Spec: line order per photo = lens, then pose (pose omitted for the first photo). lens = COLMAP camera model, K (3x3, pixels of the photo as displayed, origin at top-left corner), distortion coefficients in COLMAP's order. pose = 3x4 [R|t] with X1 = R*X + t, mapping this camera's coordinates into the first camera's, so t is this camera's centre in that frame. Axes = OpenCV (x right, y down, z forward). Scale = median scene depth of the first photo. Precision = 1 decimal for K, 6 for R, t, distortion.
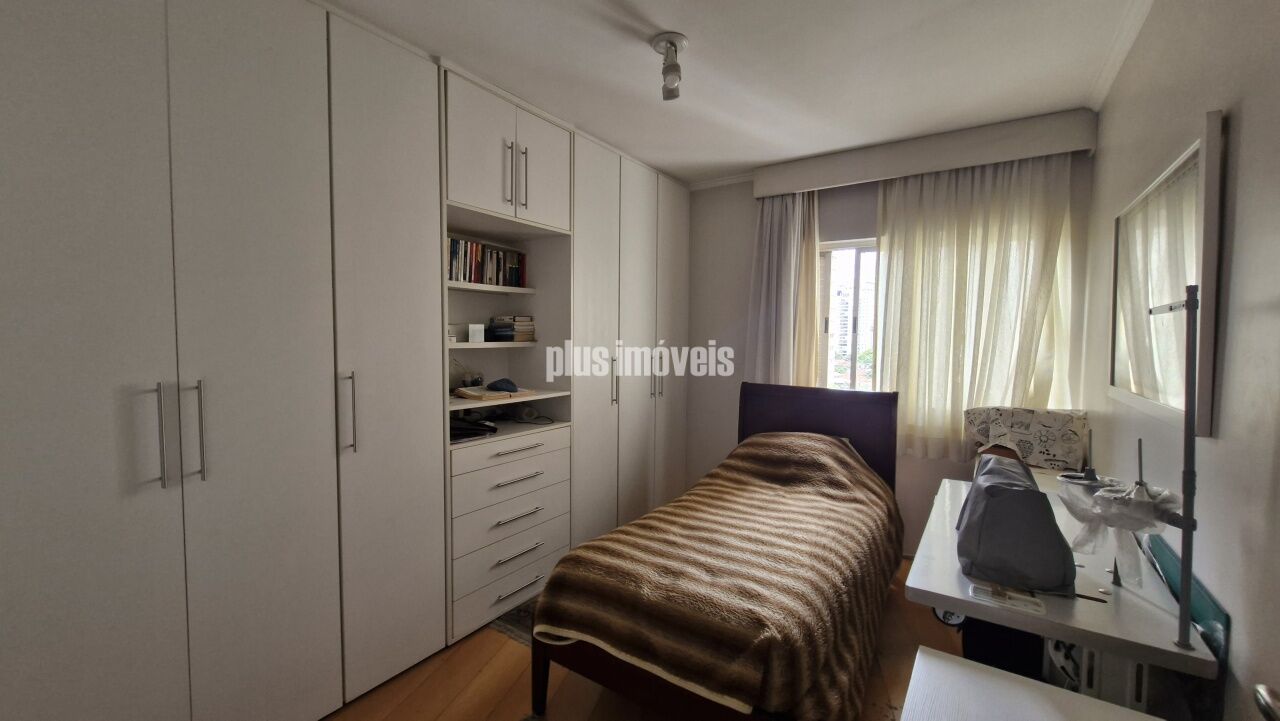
lens RADIAL K [[506.7, 0, 638.1], [0, 506.7, 359.3], [0, 0, 1]] dist [-0.001977, -0.000068]
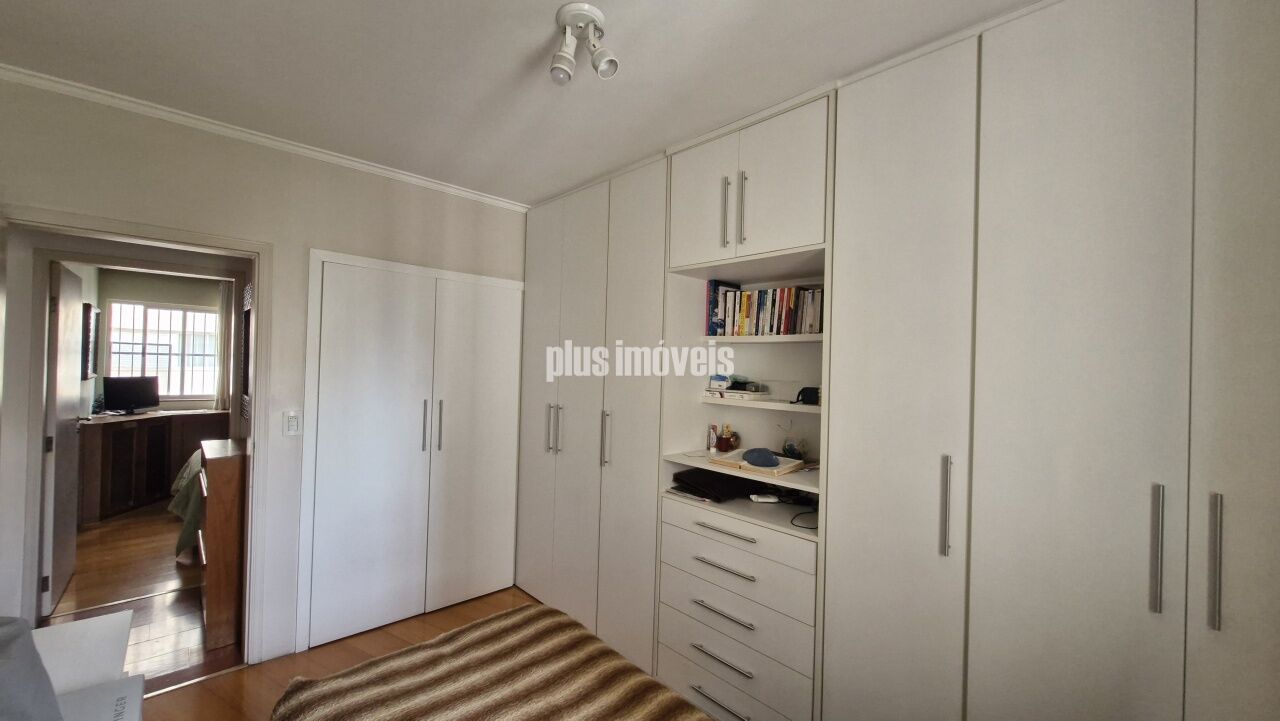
lens RADIAL K [[506.7, 0, 640.2], [0, 506.7, 362.1], [0, 0, 1]] dist [-0.001977, -0.000068]
pose [[-0.218643, -0.023906, -0.975512, 0.586637], [-0.080792, 0.996711, -0.006317, -0.079650], [0.972455, 0.077432, -0.219855, 0.979076]]
